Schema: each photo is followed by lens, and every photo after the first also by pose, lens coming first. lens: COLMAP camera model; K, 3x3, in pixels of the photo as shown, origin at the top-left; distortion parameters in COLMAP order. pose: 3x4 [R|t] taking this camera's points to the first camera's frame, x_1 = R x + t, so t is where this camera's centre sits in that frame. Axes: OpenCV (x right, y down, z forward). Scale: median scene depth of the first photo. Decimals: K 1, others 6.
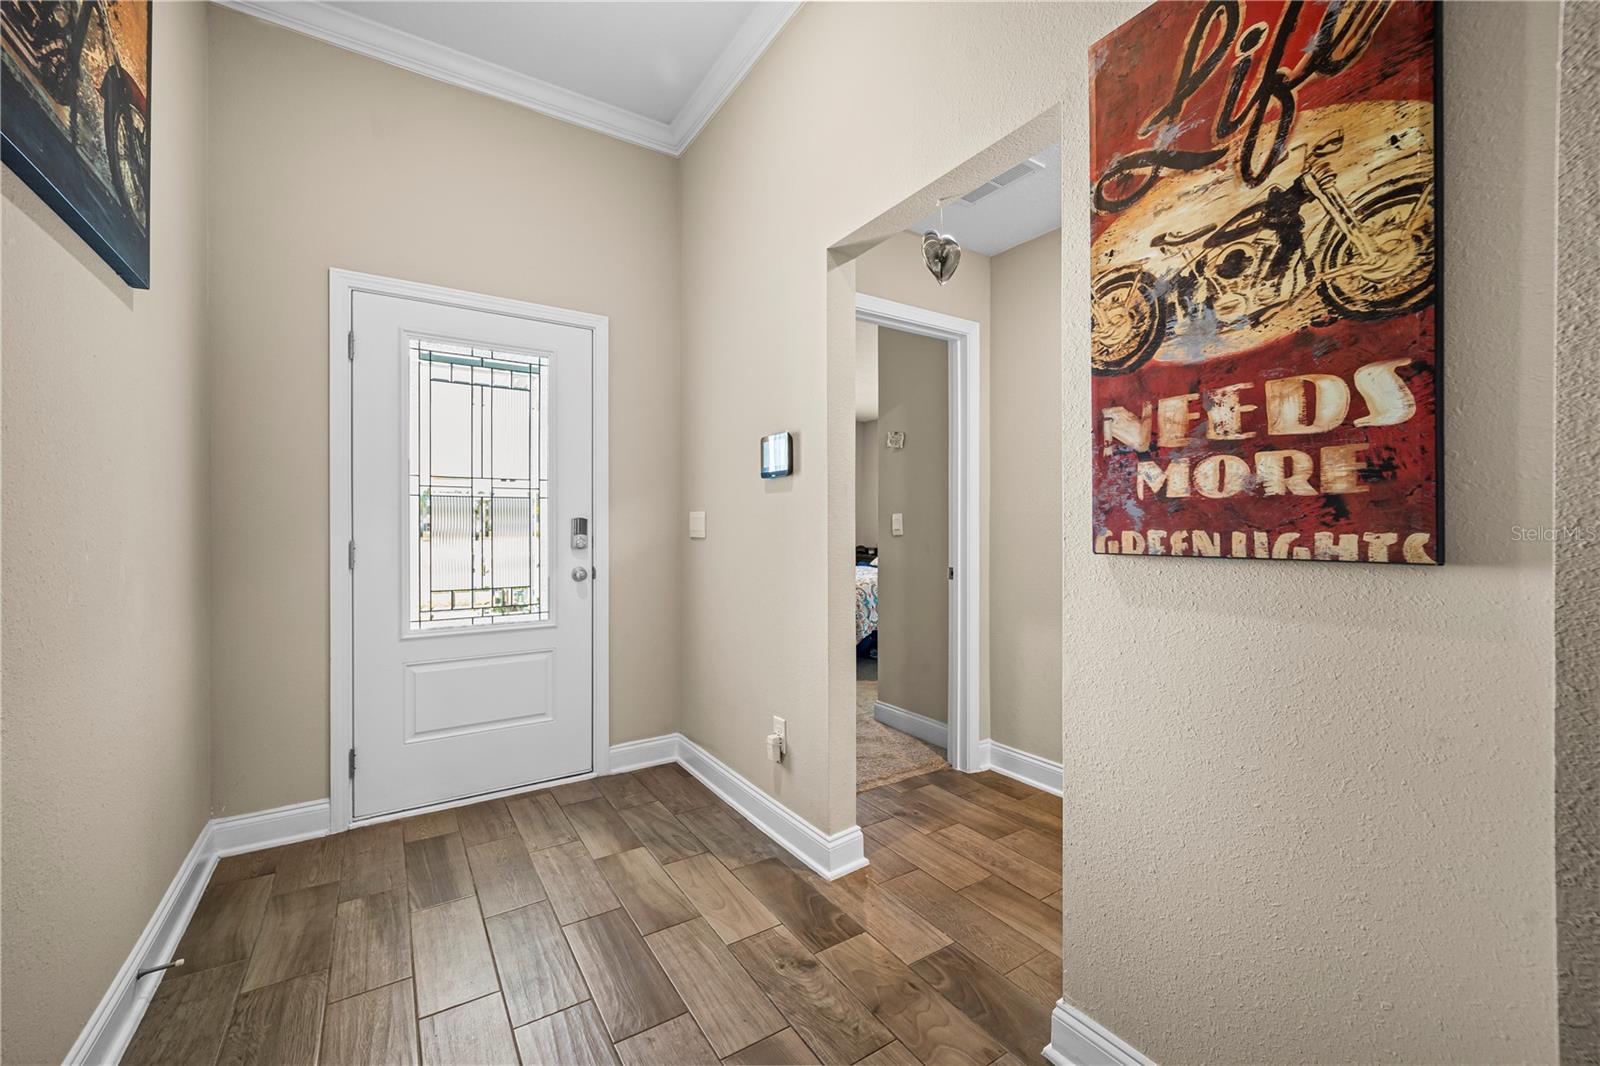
lens RADIAL K [[650.8, 0, 796.2], [0, 650.8, 520.5], [0, 0, 1]] dist [-0.002425, -0.004969]
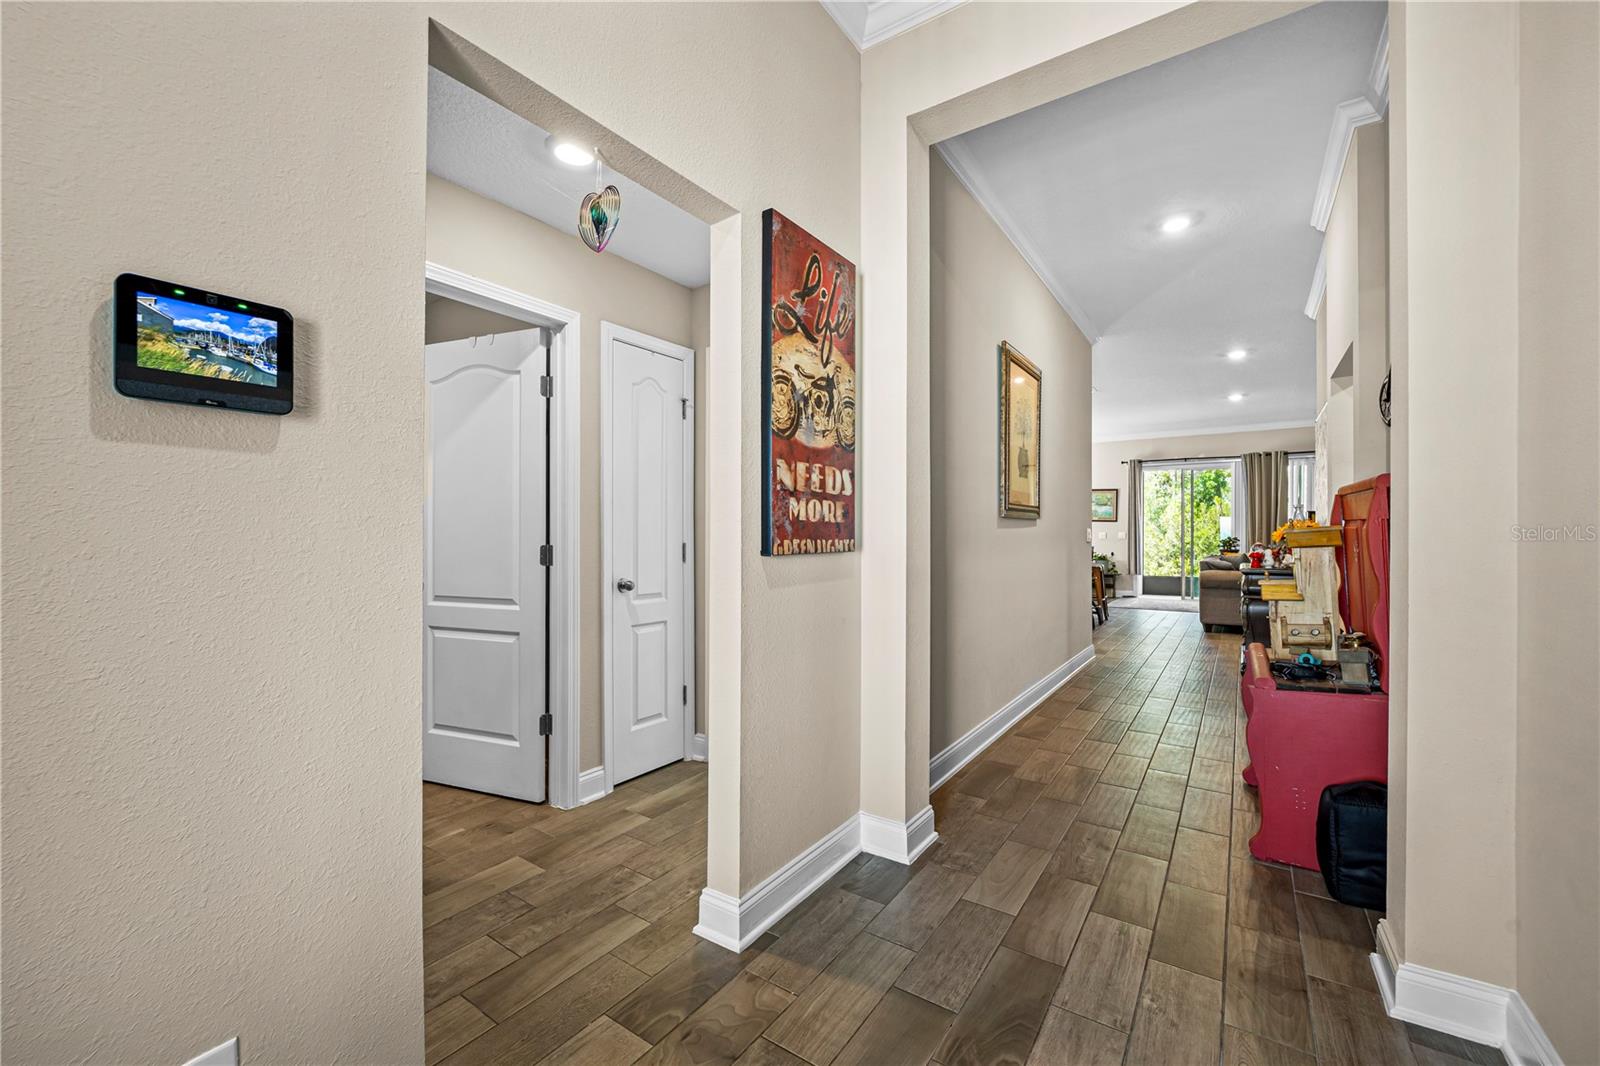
lens RADIAL K [[650.8, 0, 820.2], [0, 650.8, 545.4], [0, 0, 1]] dist [-0.002425, -0.004969]
pose [[-0.417063, -0.003516, 0.908871, -1.072061], [0.003754, 0.999977, 0.005591, 0.023817], [-0.908870, 0.005743, -0.417041, 1.763099]]
